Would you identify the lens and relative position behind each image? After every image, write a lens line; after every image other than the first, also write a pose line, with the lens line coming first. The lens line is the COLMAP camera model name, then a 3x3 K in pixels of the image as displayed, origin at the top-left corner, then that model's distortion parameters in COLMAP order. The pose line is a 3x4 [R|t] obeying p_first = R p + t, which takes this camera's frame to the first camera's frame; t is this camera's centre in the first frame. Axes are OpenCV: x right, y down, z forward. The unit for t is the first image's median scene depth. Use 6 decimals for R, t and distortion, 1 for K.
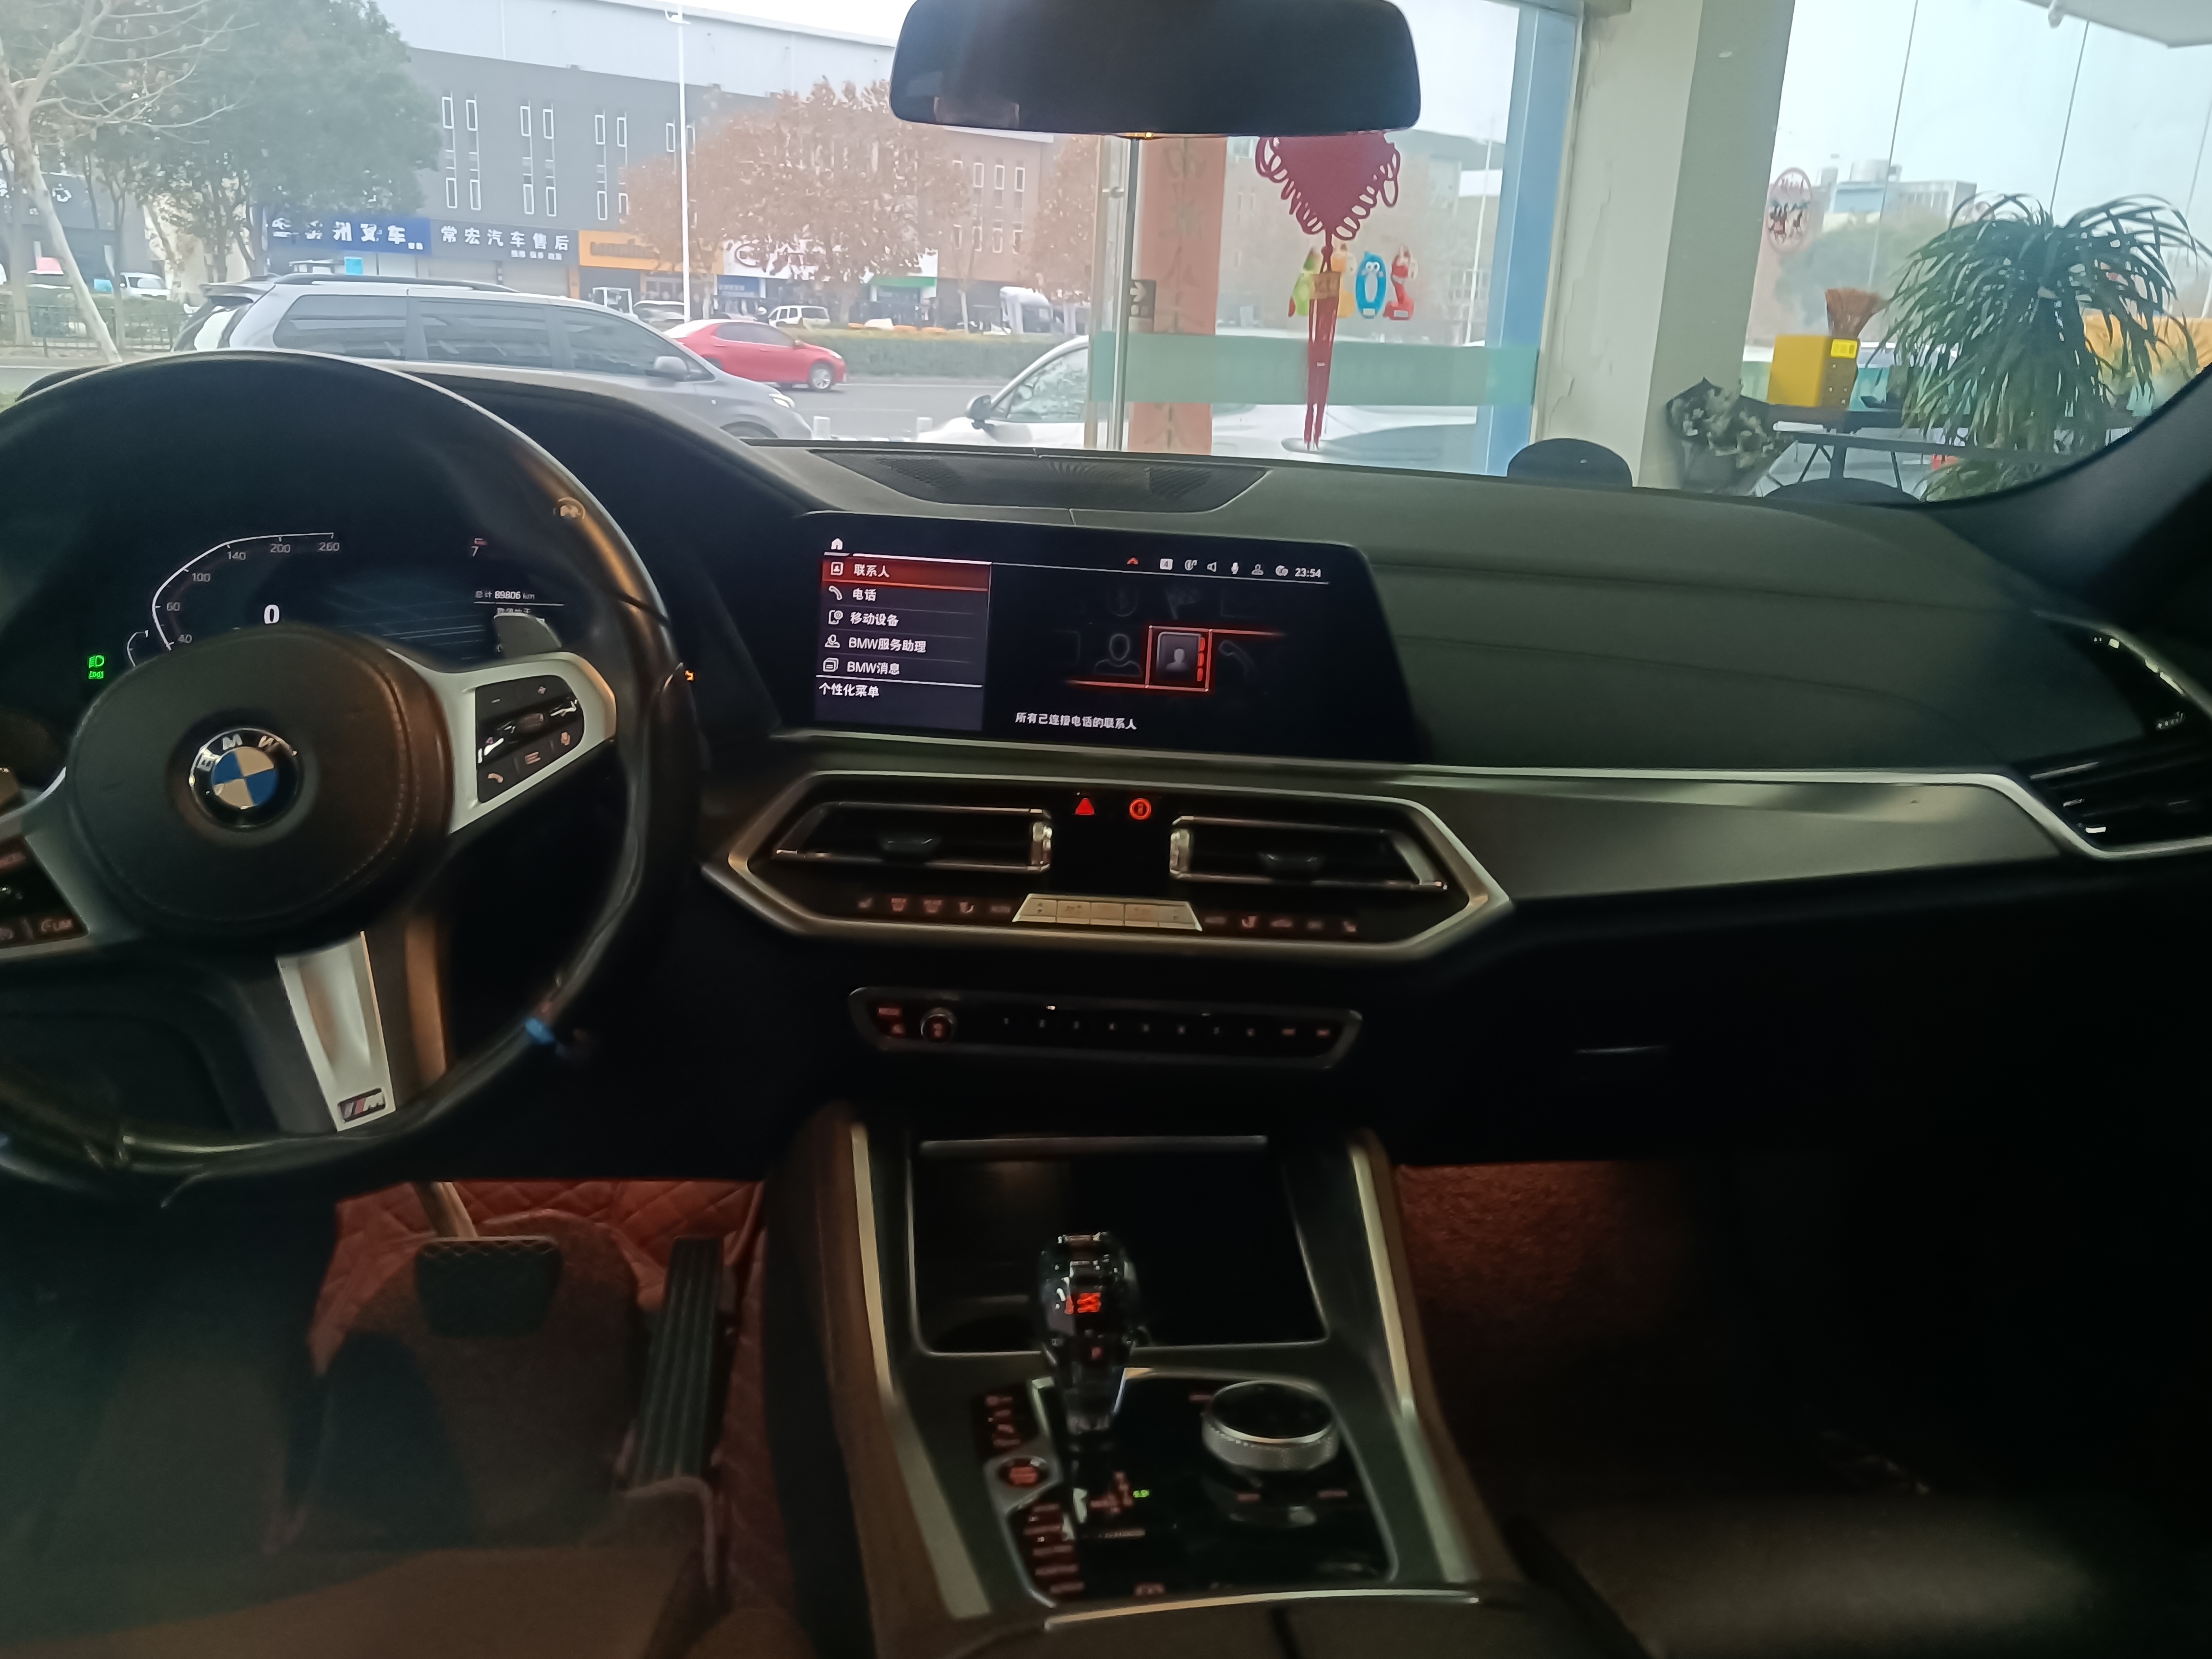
lens RADIAL K [[1748.4, 0, 1104.8], [0, 1748.4, 824.7], [0, 0, 1]] dist [0.011846, 0.005760]
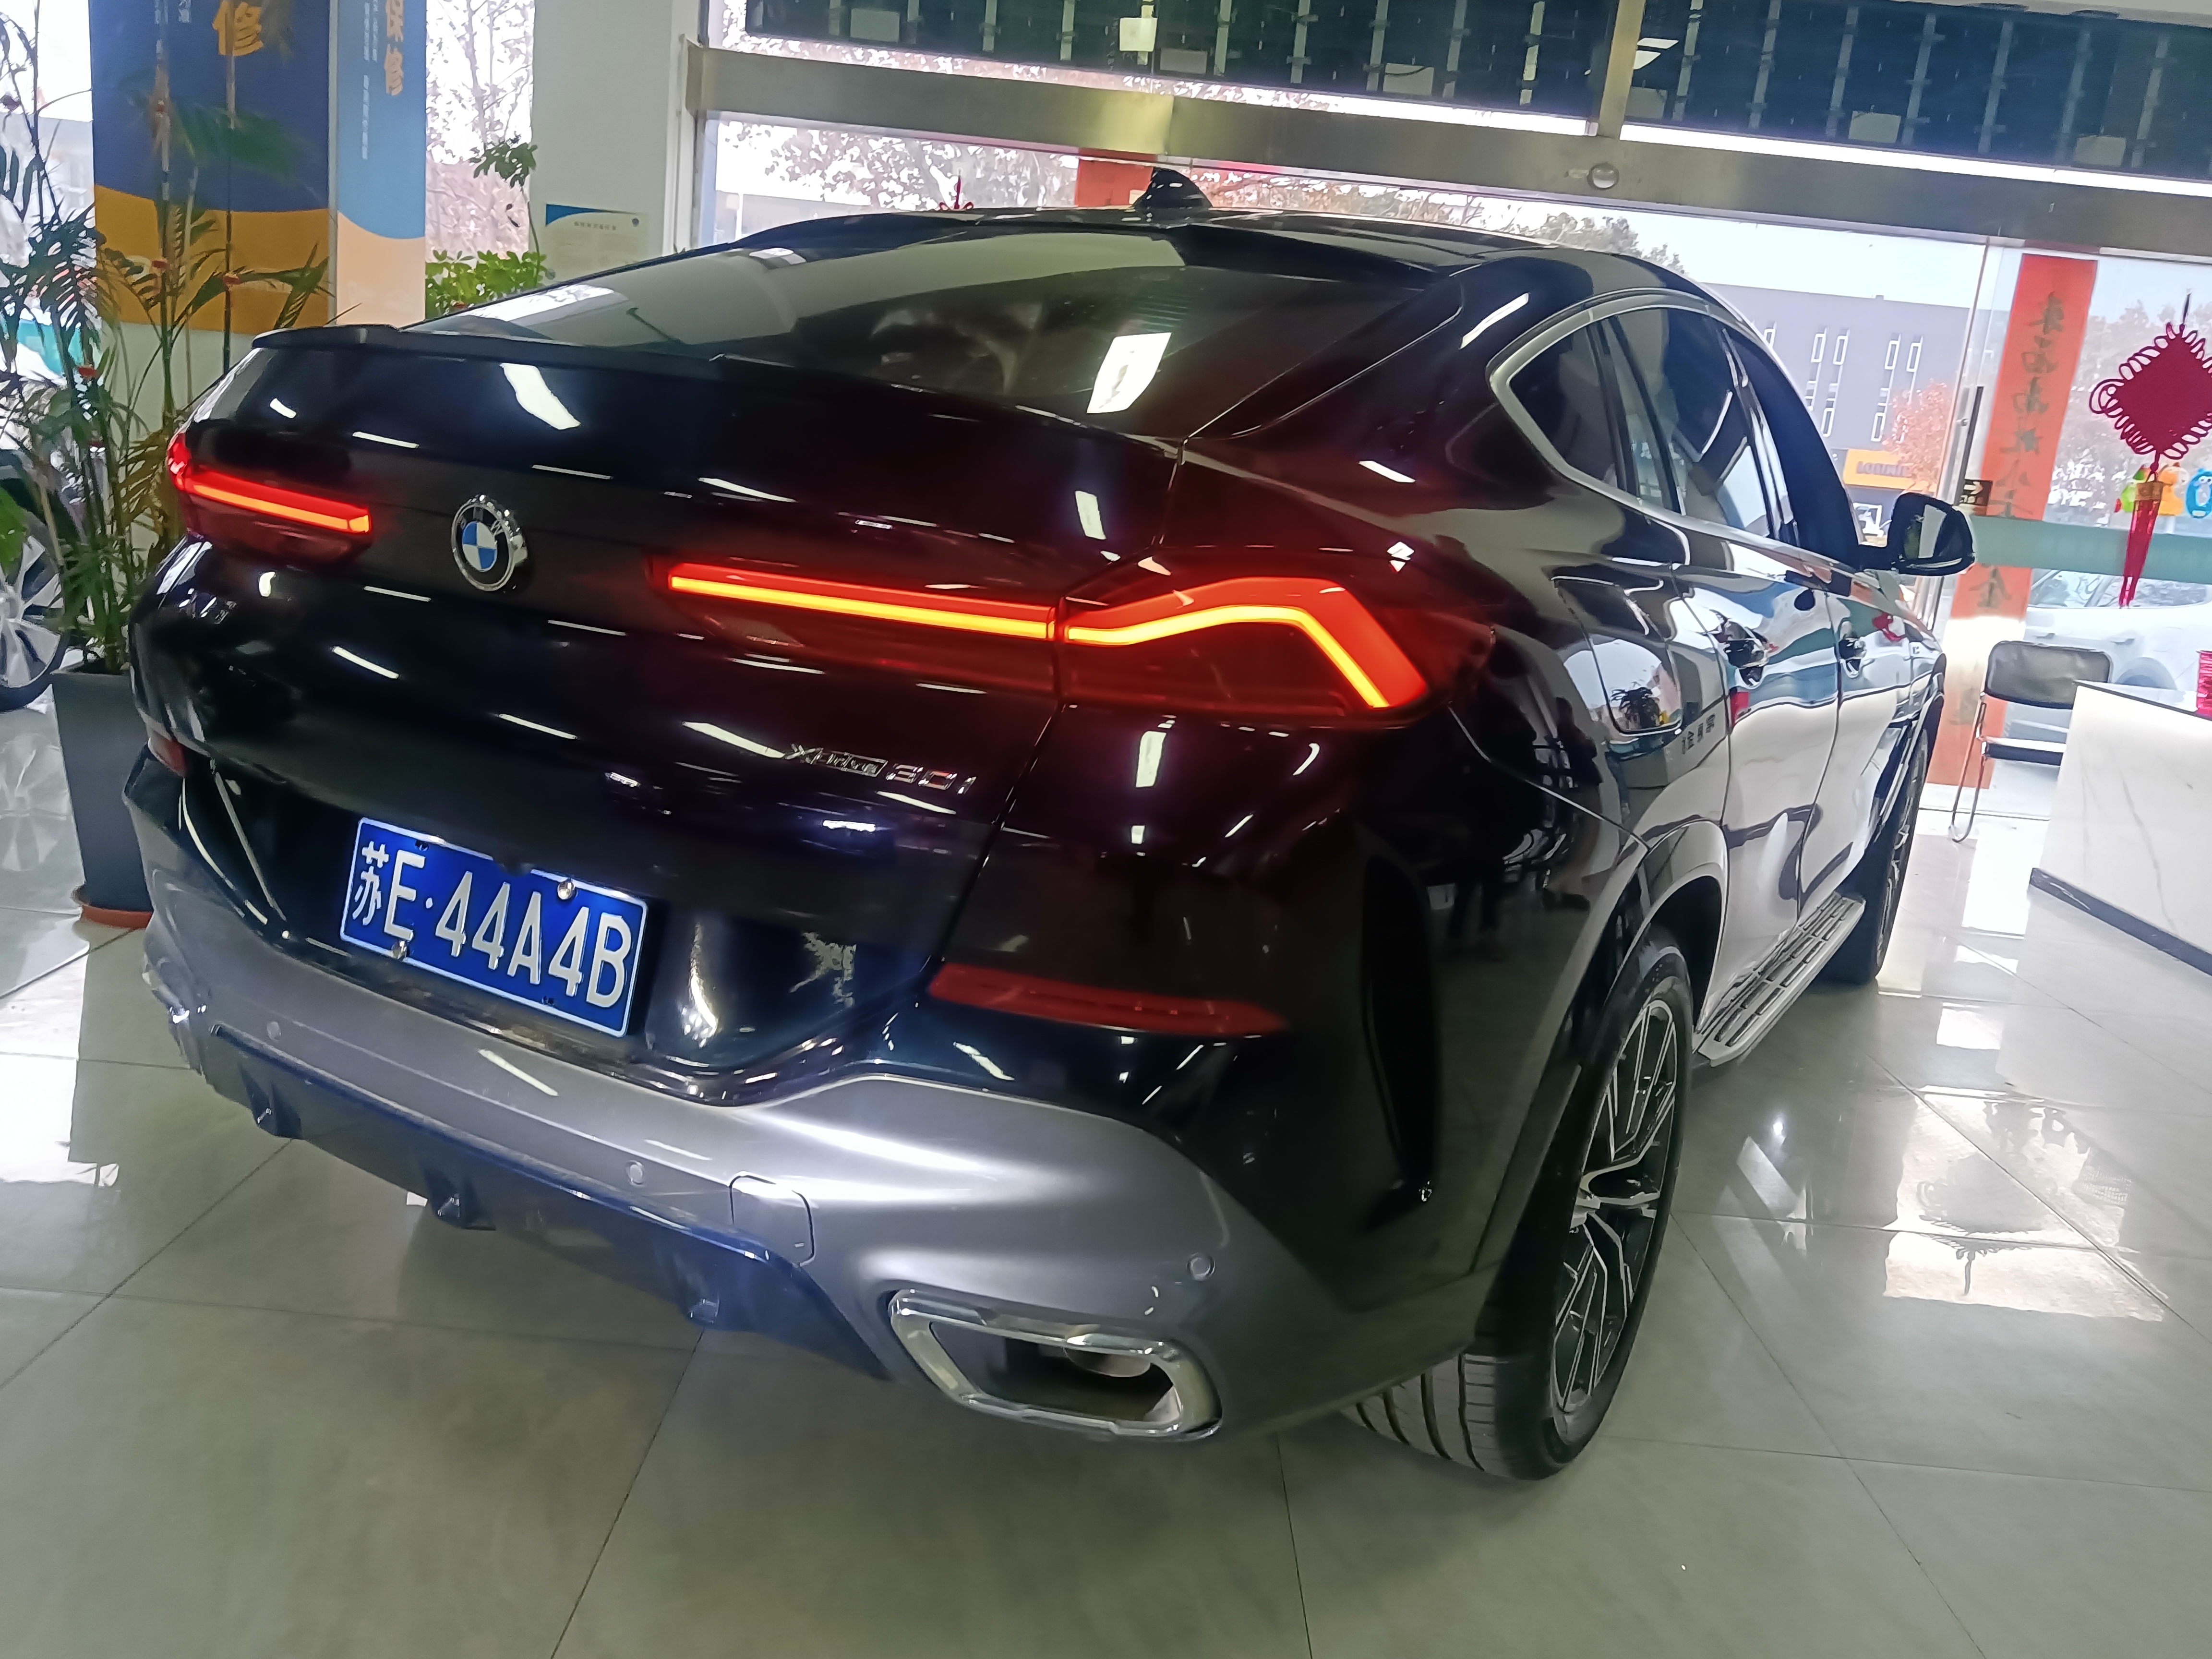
lens RADIAL K [[1748.4, 0, 1107.0], [0, 1748.4, 829.7], [0, 0, 1]] dist [0.011846, 0.005760]
pose [[0.777893, 0.162780, -0.606947, 0.365240], [-0.229674, 0.972691, -0.033492, 0.175285], [0.584920, 0.165453, 0.794036, -0.501328]]
